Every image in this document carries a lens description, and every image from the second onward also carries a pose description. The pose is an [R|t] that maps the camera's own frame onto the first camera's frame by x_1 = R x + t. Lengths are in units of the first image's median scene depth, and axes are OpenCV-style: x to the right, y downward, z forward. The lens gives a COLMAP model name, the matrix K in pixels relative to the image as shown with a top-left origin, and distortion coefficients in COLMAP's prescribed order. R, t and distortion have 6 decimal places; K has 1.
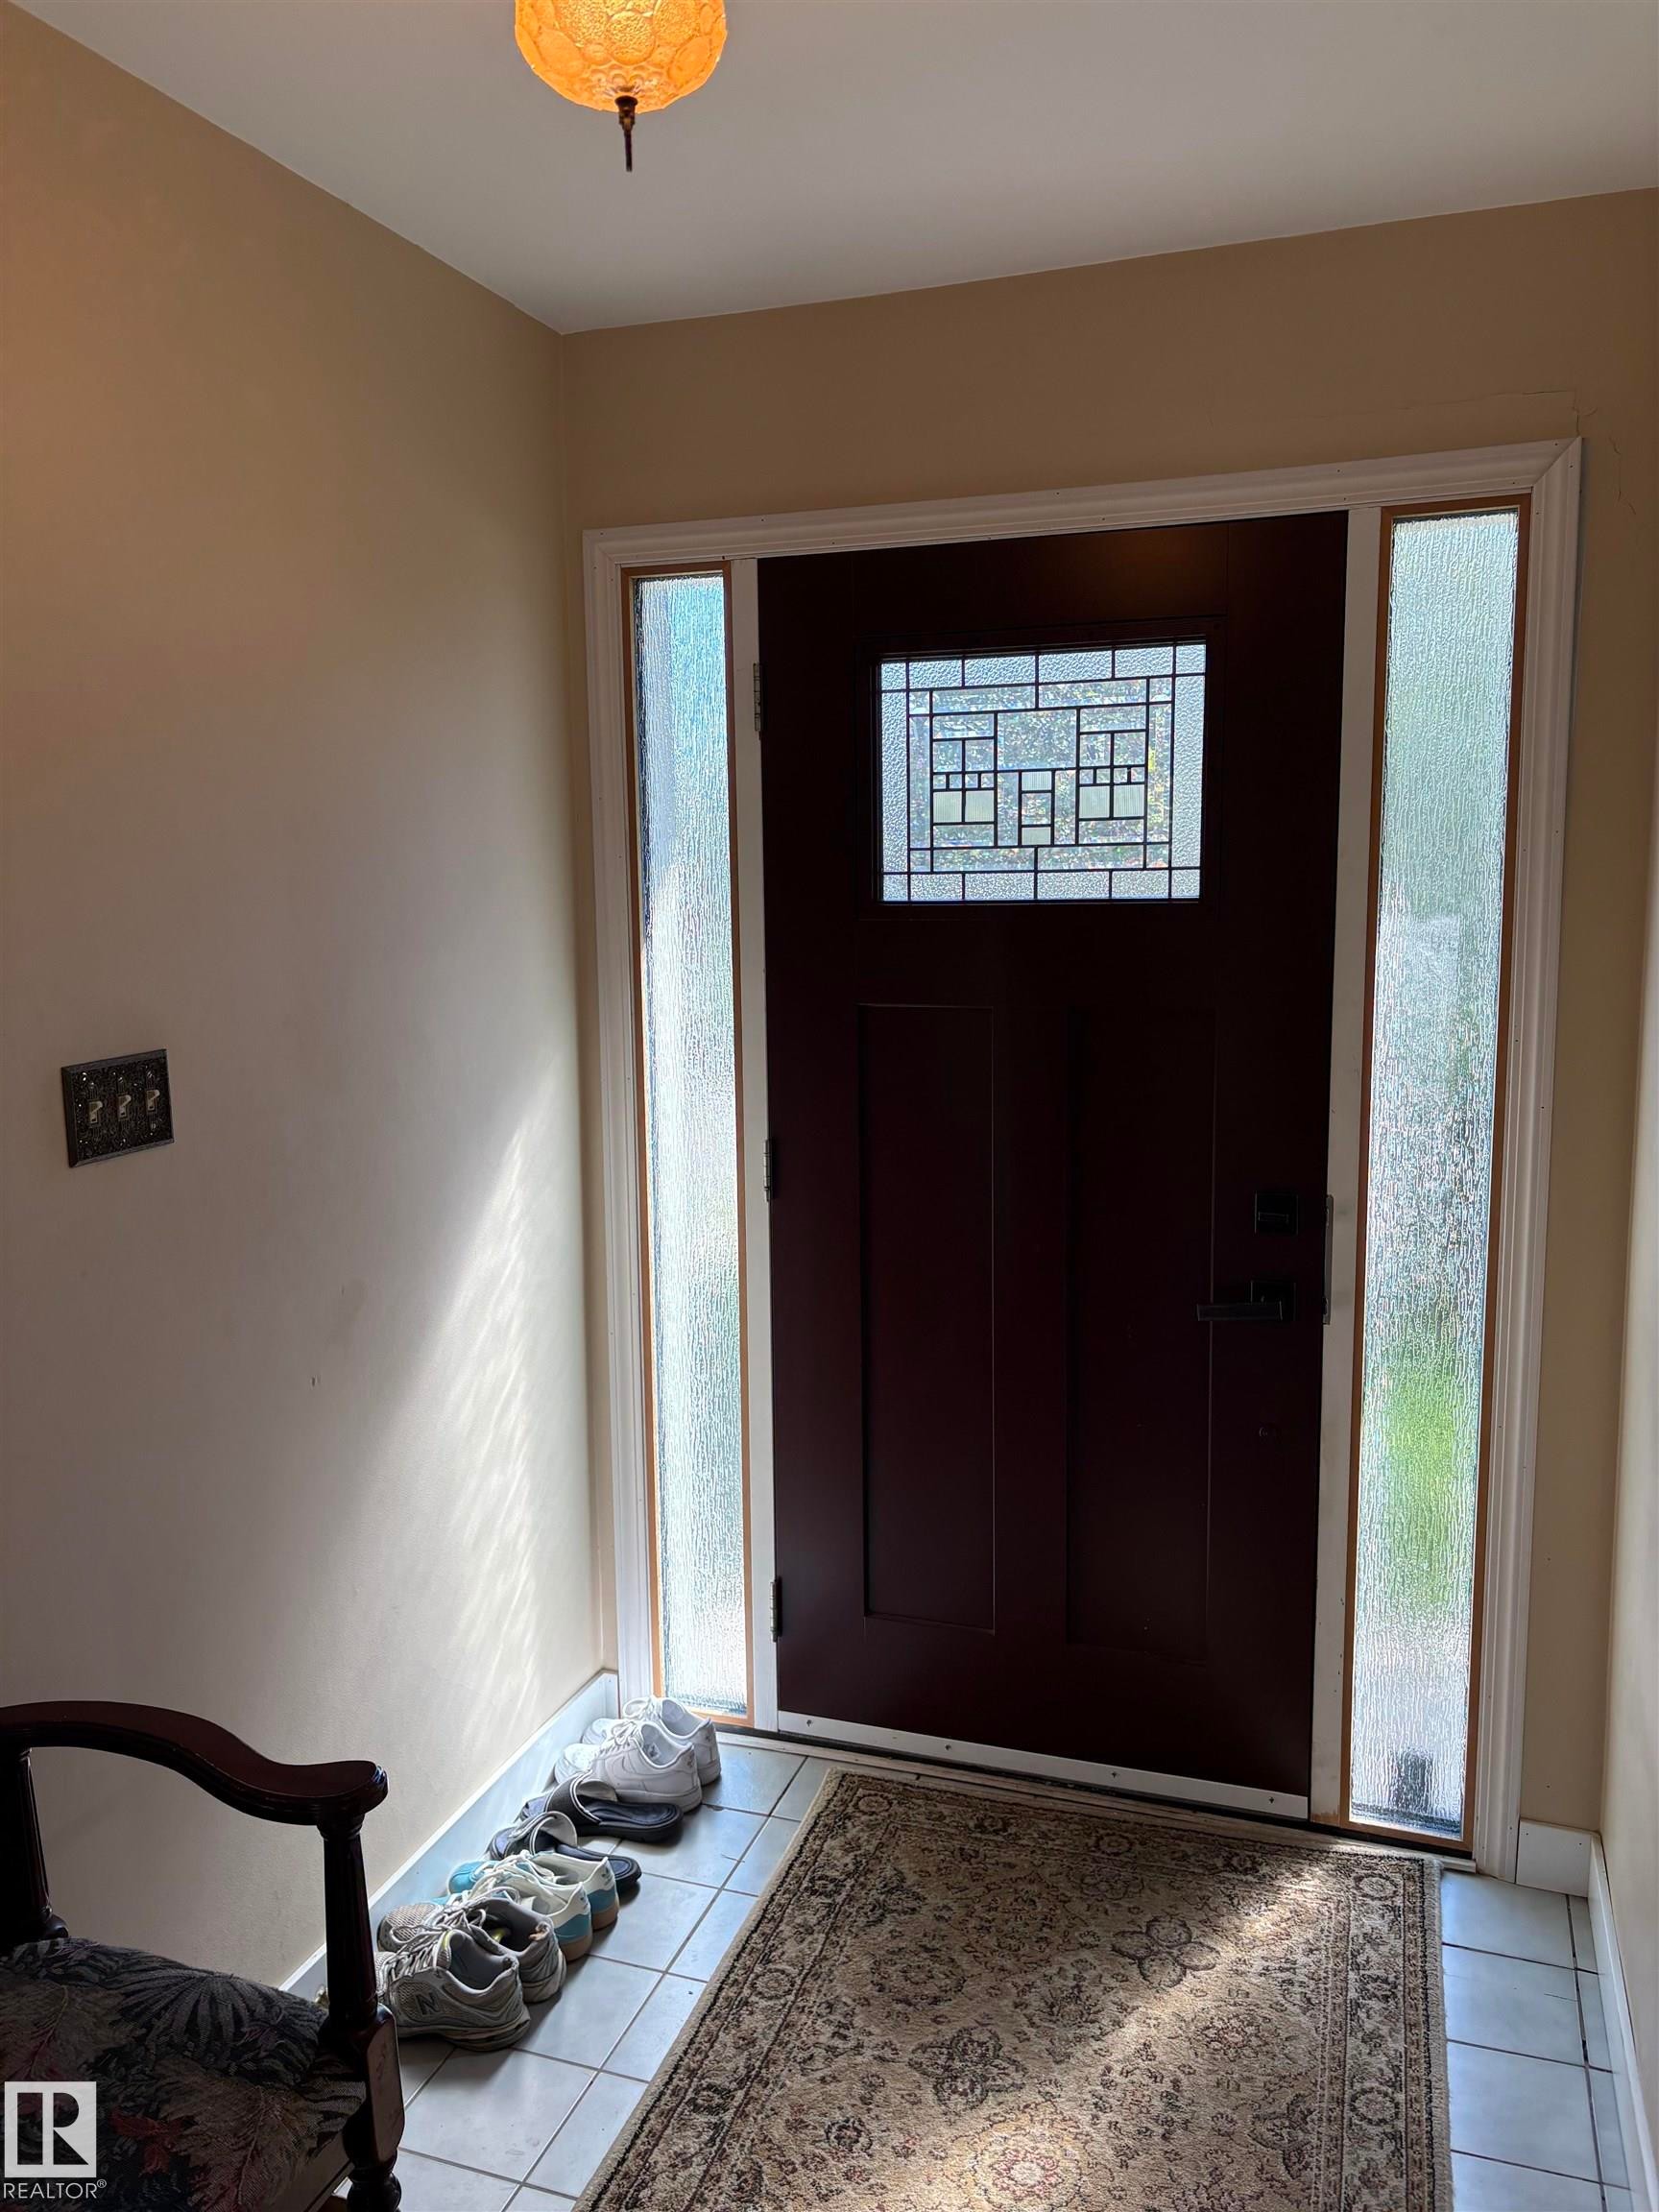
lens RADIAL K [[1664.3, 0, 840.6], [0, 1664.3, 1123.3], [0, 0, 1]] dist [0.052280, -0.060799]
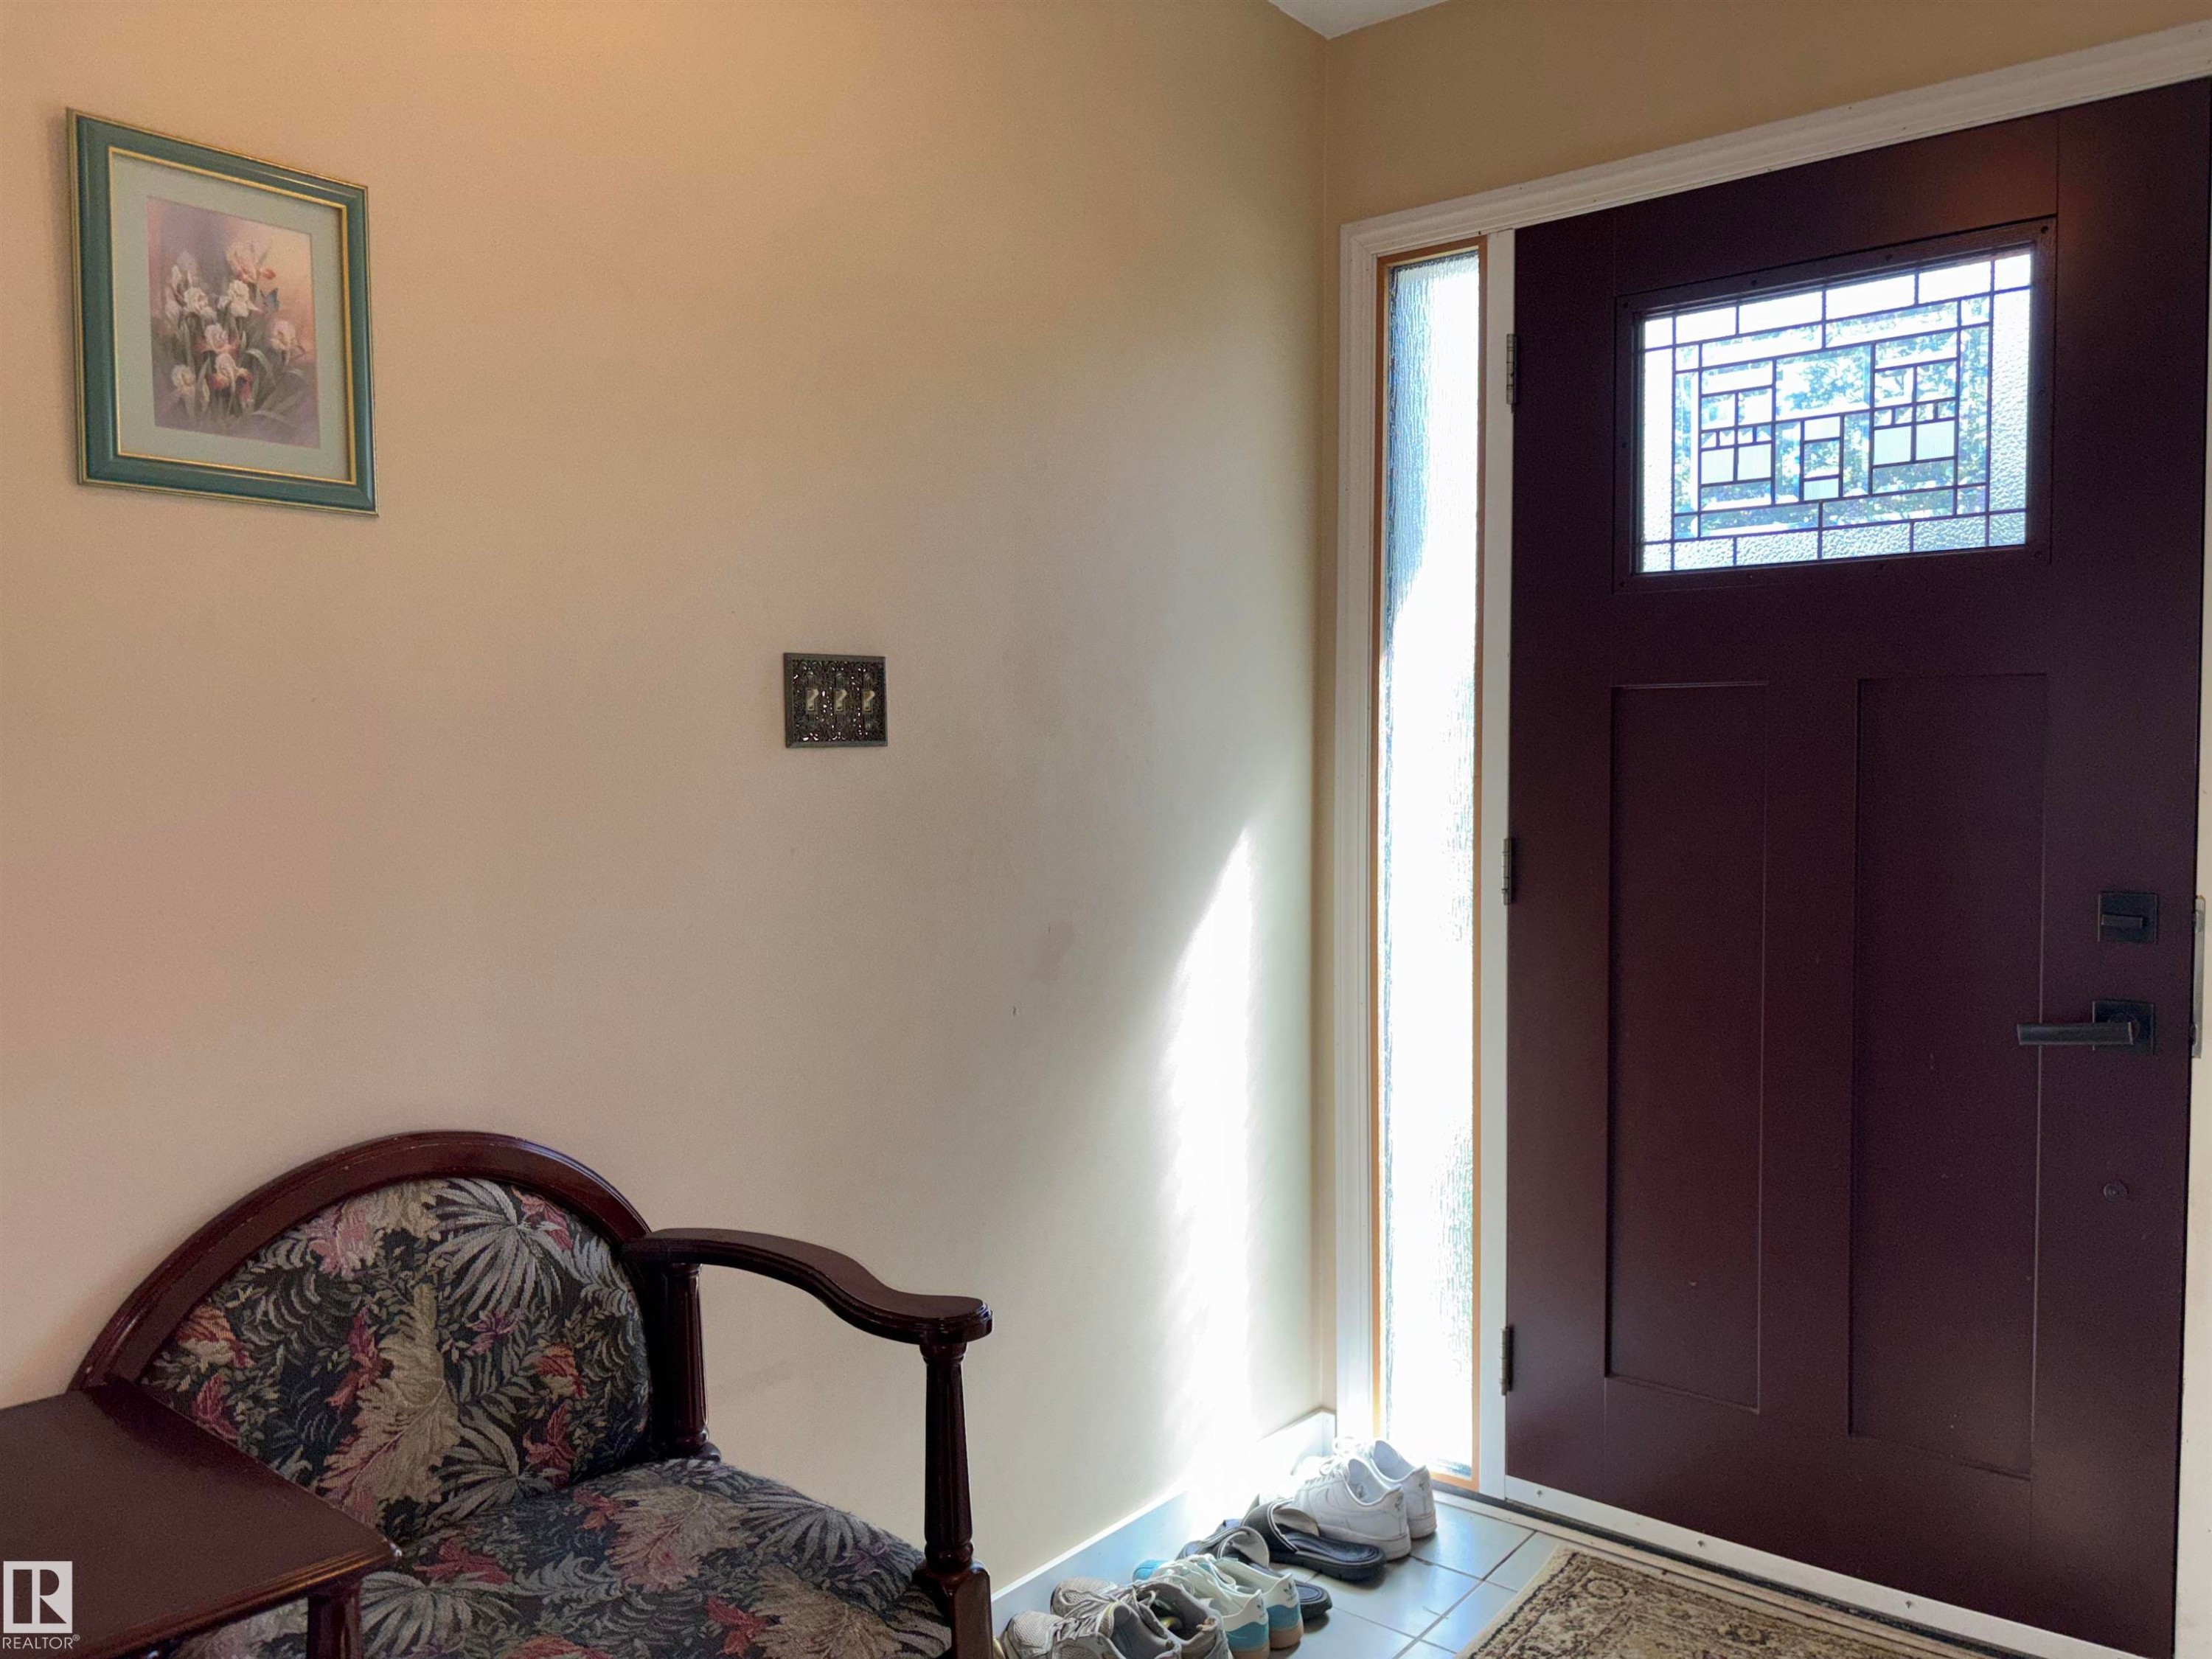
lens RADIAL K [[1664.3, 0, 1103.5], [0, 1664.3, 849.2], [0, 0, 1]] dist [0.052280, -0.060799]
pose [[0.940007, 0.024522, -0.340274, 0.067611], [-0.056451, 0.994844, -0.084251, 0.117713], [0.336453, 0.098405, 0.936545, 0.050102]]
